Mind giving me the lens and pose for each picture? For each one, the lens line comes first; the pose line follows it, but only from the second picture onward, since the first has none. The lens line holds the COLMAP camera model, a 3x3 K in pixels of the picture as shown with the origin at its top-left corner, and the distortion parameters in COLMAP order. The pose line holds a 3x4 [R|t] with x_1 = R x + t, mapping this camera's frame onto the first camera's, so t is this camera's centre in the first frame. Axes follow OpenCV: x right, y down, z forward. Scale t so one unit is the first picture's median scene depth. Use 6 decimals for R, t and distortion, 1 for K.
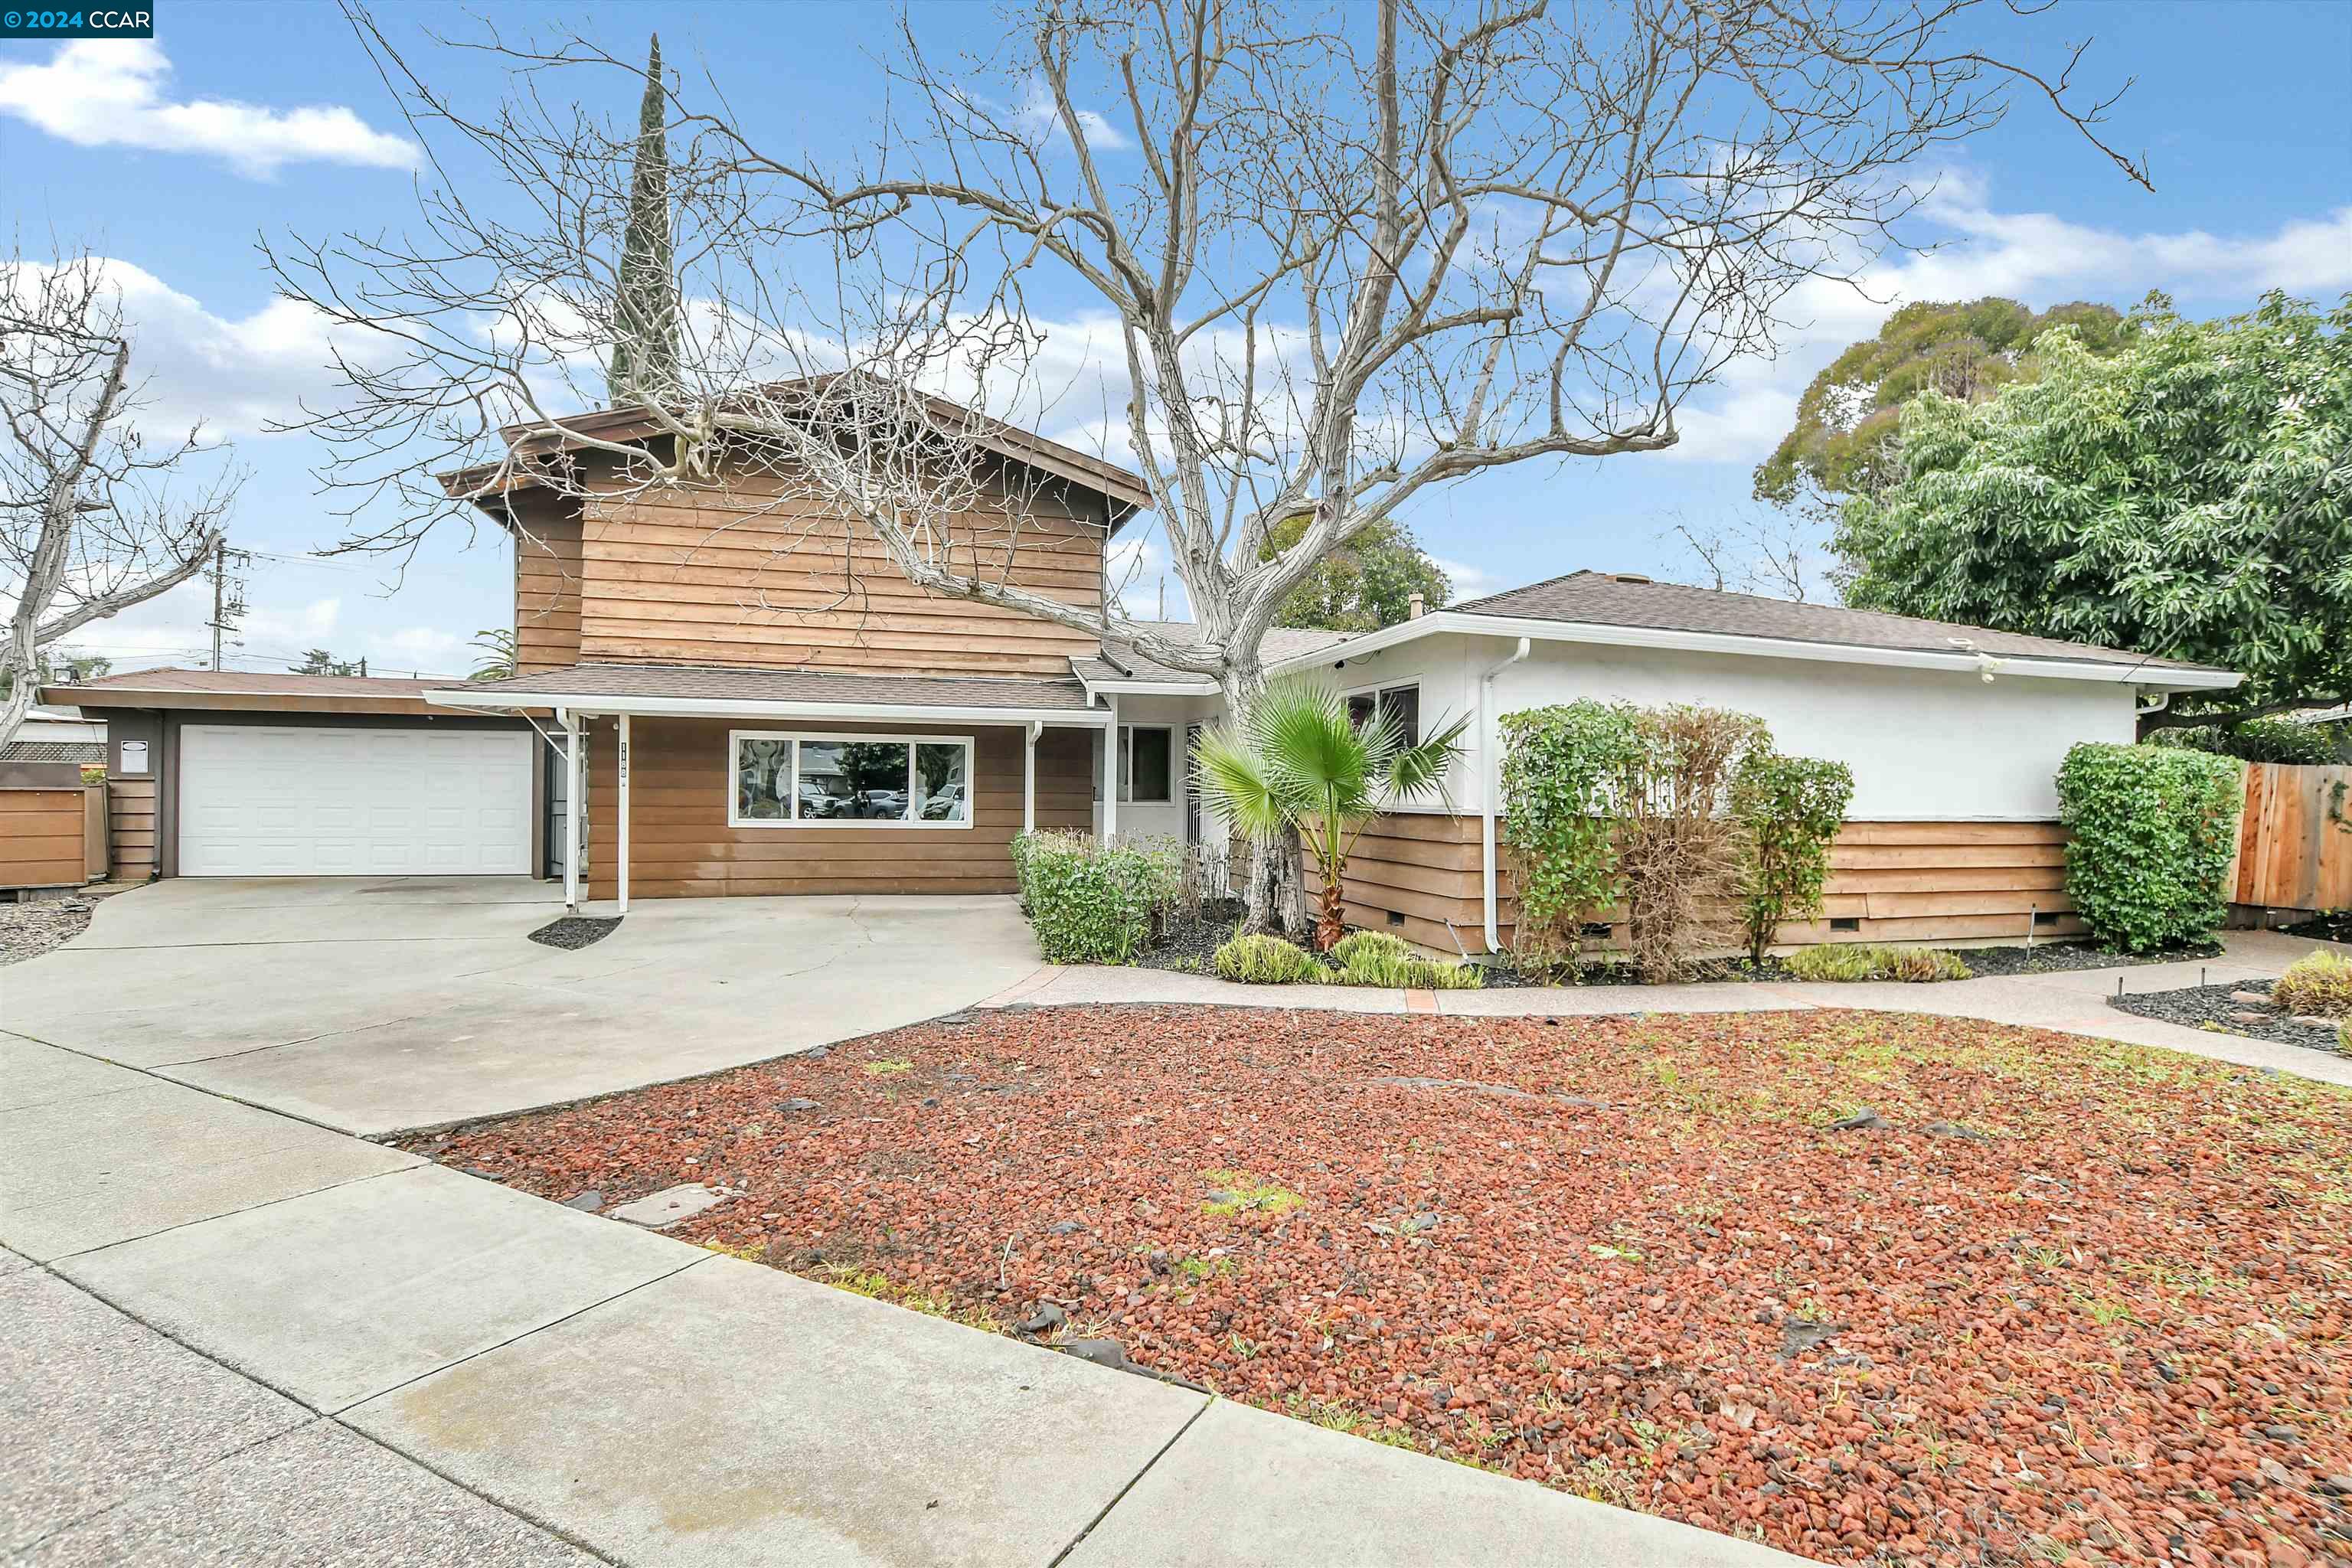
lens RADIAL K [[1088.8, 0, 1215.4], [0, 1088.8, 792.8], [0, 0, 1]] dist [-0.018958, 0.000395]
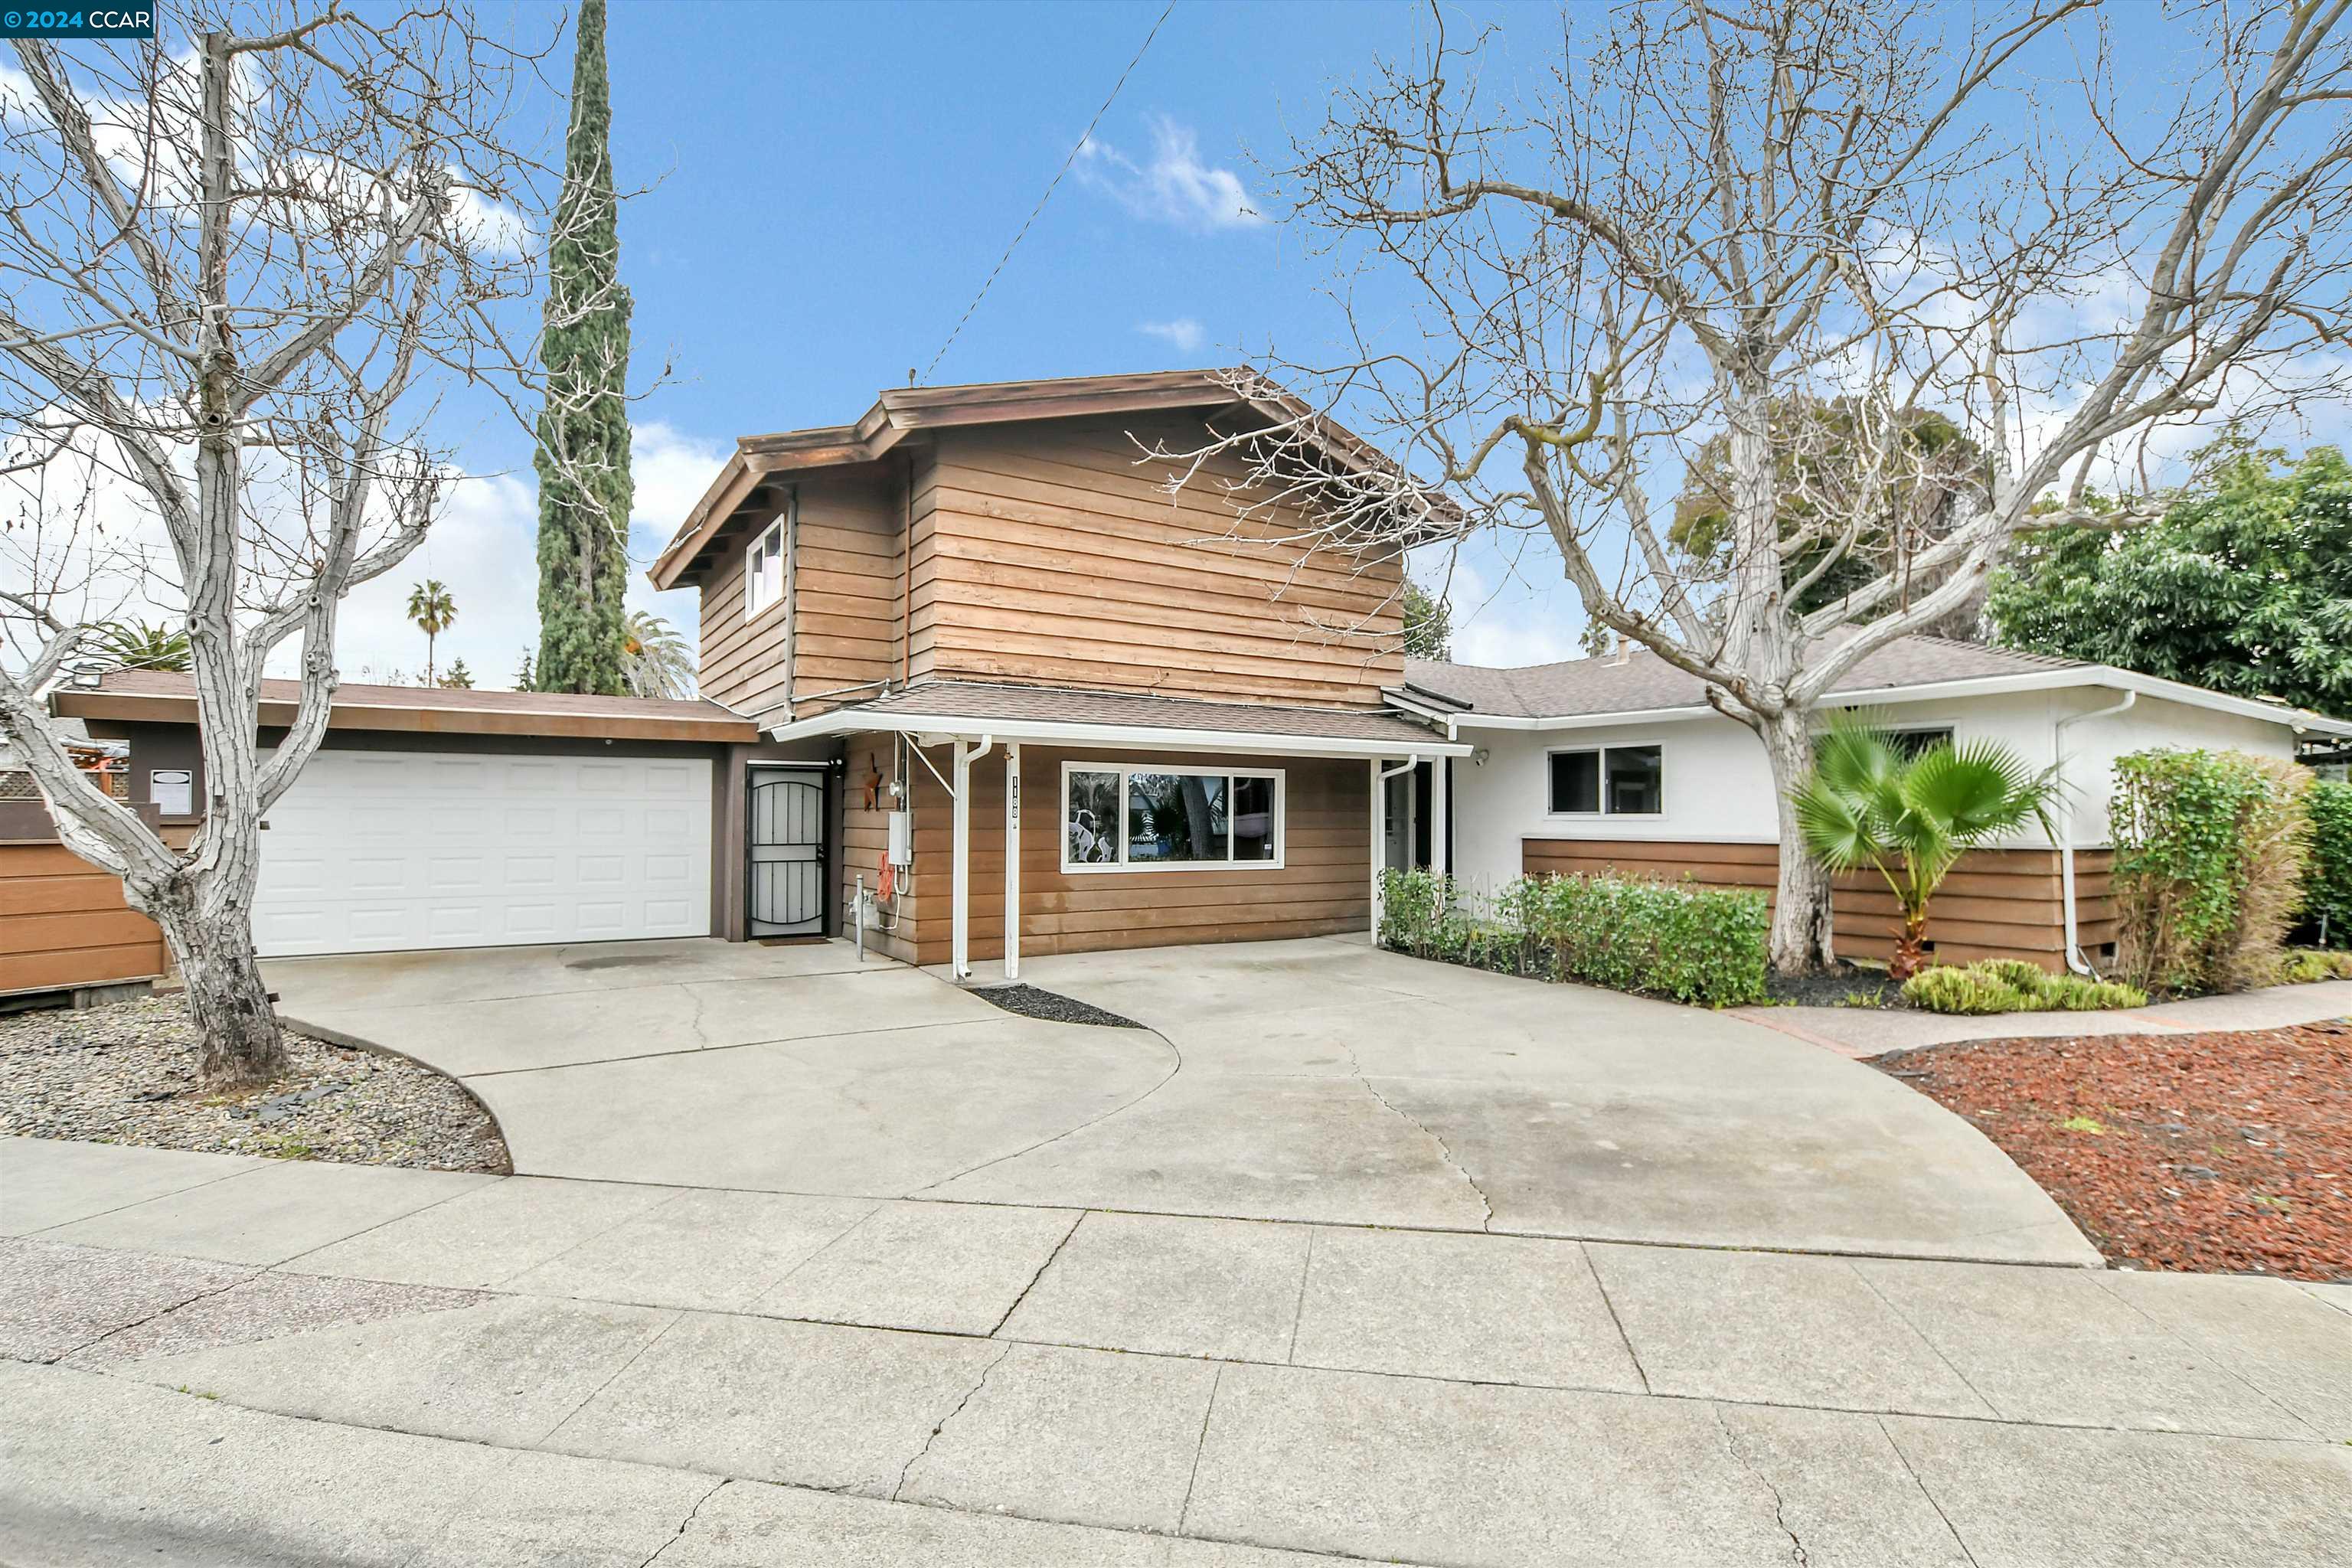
lens RADIAL K [[1088.8, 0, 1216.4], [0, 1088.8, 808.1], [0, 0, 1]] dist [-0.018958, 0.000395]
pose [[0.958779, -0.005715, 0.284094, -0.593492], [0.007935, 0.999946, -0.006667, -0.014083], [-0.284041, 0.008646, 0.958773, 0.135278]]
